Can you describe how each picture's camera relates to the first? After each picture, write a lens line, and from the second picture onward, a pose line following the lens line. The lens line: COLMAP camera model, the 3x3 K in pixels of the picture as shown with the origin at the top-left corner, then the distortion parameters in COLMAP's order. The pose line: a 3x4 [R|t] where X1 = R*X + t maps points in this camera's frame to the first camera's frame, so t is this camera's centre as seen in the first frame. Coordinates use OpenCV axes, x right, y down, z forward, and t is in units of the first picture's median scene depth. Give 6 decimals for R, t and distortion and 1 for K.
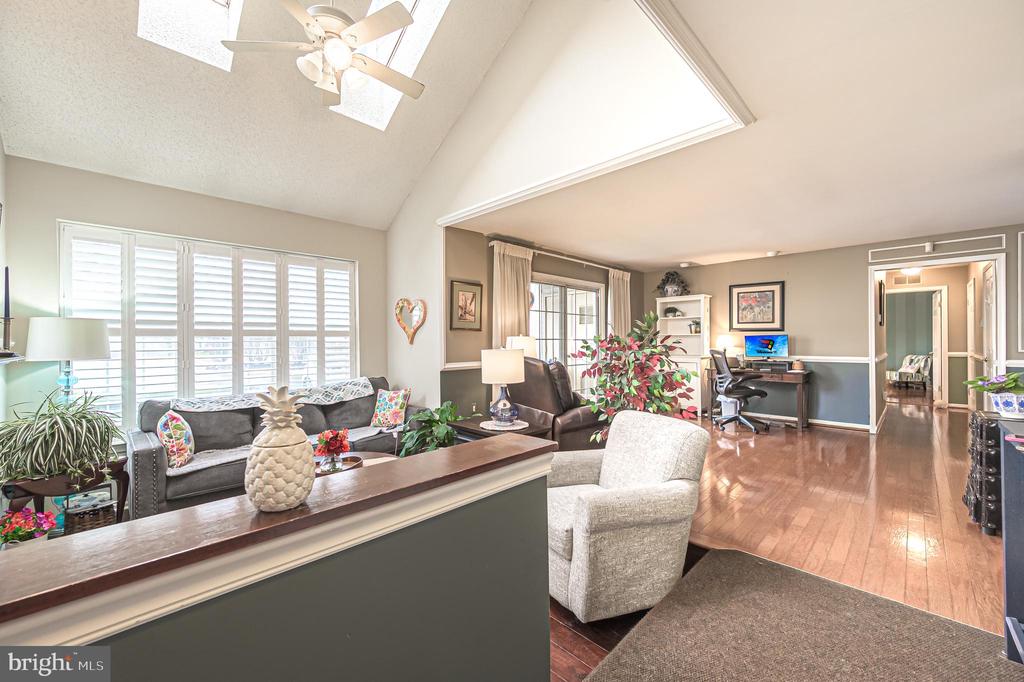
lens RADIAL K [[396.6, 0, 510.4], [0, 396.6, 341.4], [0, 0, 1]] dist [-0.003460, -0.000102]
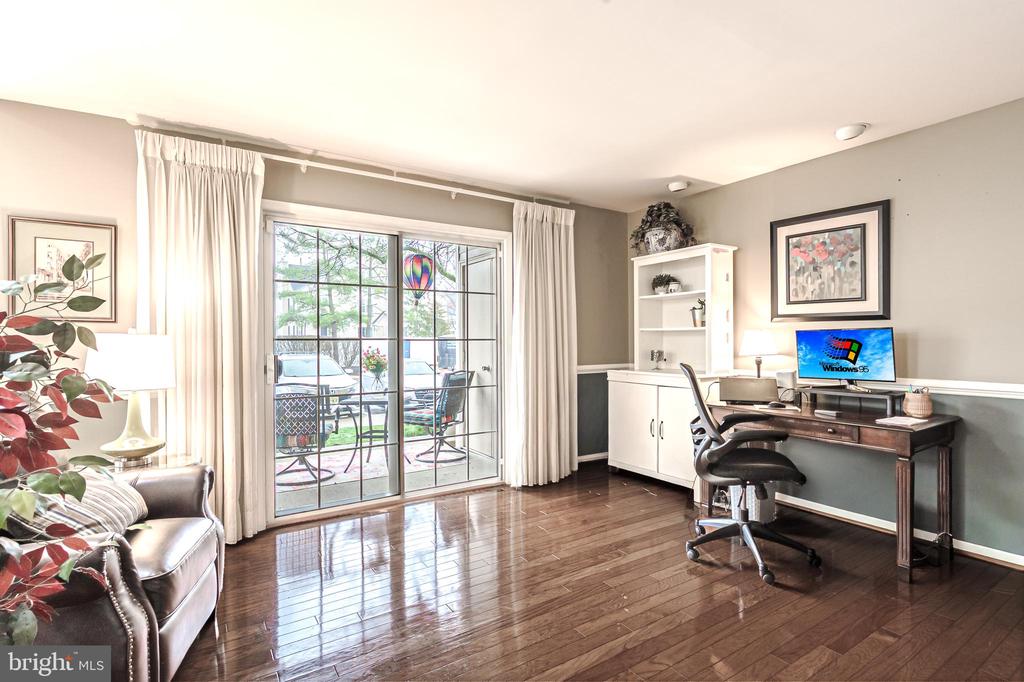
lens RADIAL K [[499.6, 0, 508.2], [0, 499.6, 340.3], [0, 0, 1]] dist [0.000996, -0.000090]
pose [[0.979326, -0.001031, -0.202285, 0.407771], [0.001093, 0.999999, 0.000191, -0.004243], [0.202285, -0.000408, 0.979327, 0.403337]]
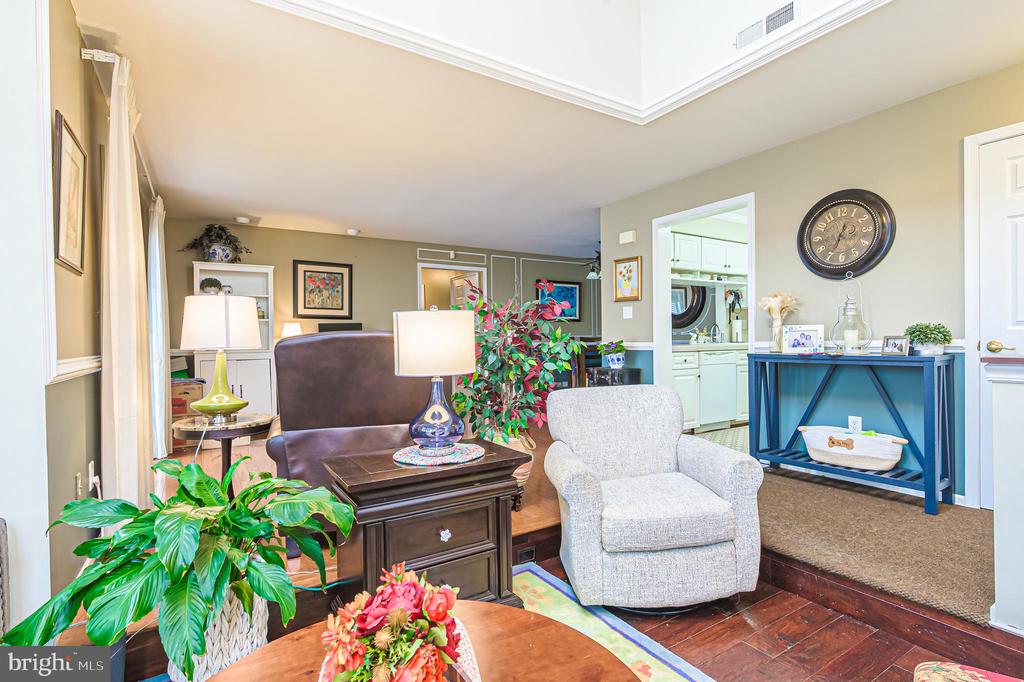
lens RADIAL K [[499.6, 0, 512.0], [0, 499.6, 342.9], [0, 0, 1]] dist [0.000996, -0.000090]
pose [[0.203440, -0.005896, 0.979070, -0.367041], [0.015504, 0.999876, 0.002800, 0.030893], [-0.978965, 0.014610, 0.203506, 0.411615]]
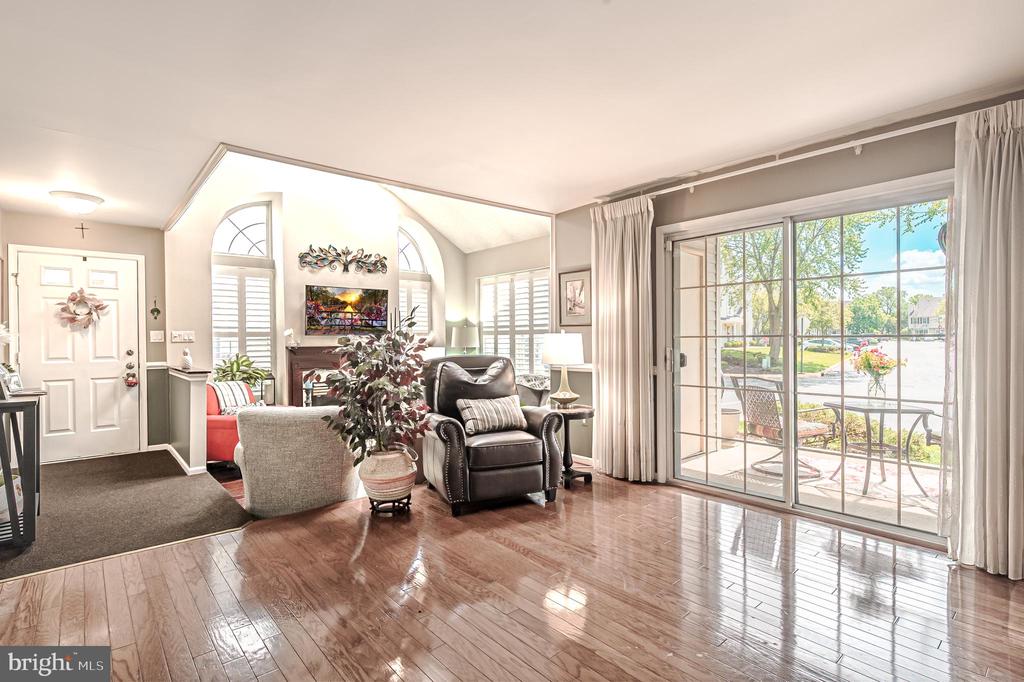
lens RADIAL K [[499.6, 0, 517.3], [0, 499.6, 341.7], [0, 0, 1]] dist [0.000996, -0.000090]
pose [[-0.062689, 0.014295, -0.997931, 0.755546], [0.008740, 0.999867, 0.013773, -0.007400], [0.997995, -0.007858, -0.062806, 0.725319]]
